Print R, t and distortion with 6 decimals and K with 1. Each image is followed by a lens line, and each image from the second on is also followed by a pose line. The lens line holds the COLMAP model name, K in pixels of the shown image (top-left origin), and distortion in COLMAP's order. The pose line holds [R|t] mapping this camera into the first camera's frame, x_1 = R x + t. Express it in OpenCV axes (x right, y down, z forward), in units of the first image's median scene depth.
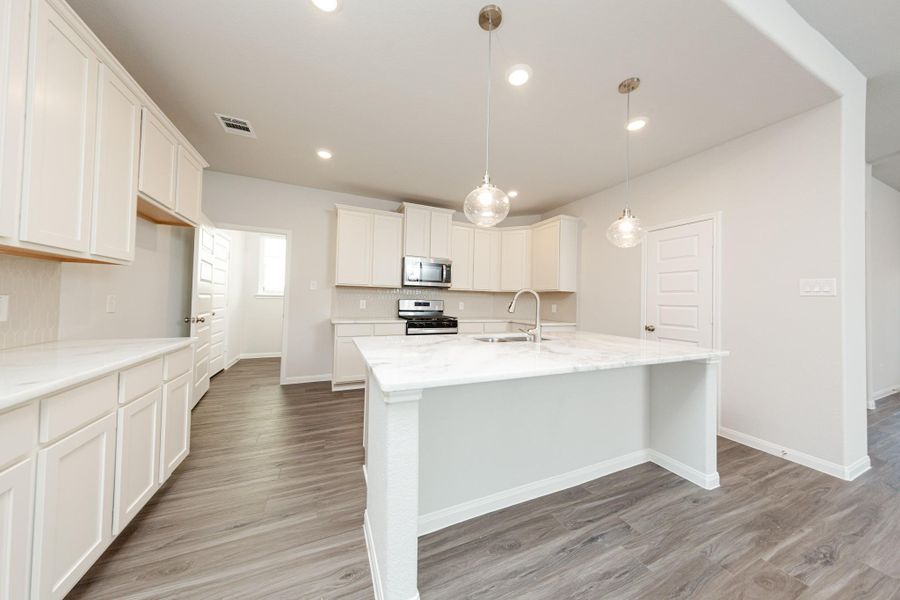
lens RADIAL K [[284.5, 0, 450.6], [0, 284.5, 296.8], [0, 0, 1]] dist [0.000473, -0.000035]
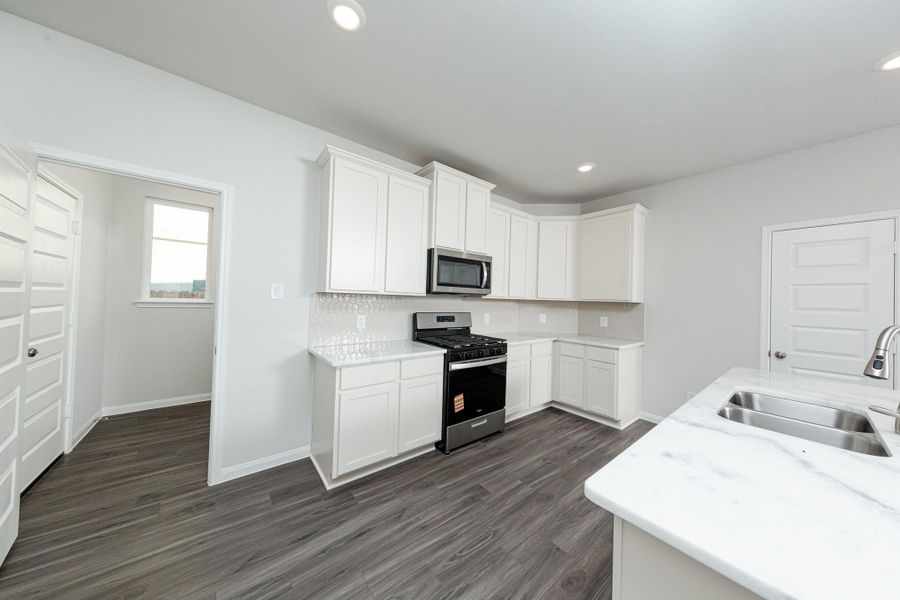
lens RADIAL K [[286.4, 0, 450.4], [0, 286.4, 296.3], [0, 0, 1]] dist [-0.000376, 0.000077]
pose [[0.965690, 0.007759, 0.259582, -0.399870], [-0.010778, 0.999890, 0.010208, -0.051608], [-0.259474, -0.012656, 0.965667, 0.502039]]
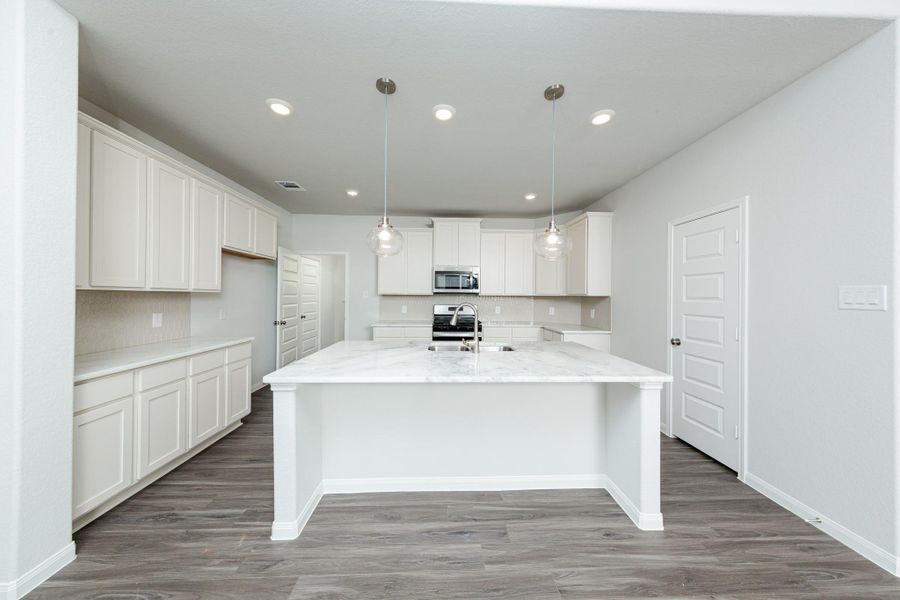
lens RADIAL K [[286.4, 0, 450.4], [0, 286.4, 296.3], [0, 0, 1]] dist [-0.000376, 0.000077]
pose [[0.930535, -0.015290, -0.365882, 0.417231], [0.018342, 0.999820, 0.004868, -0.041152], [0.365742, -0.011241, 0.930648, -0.027362]]
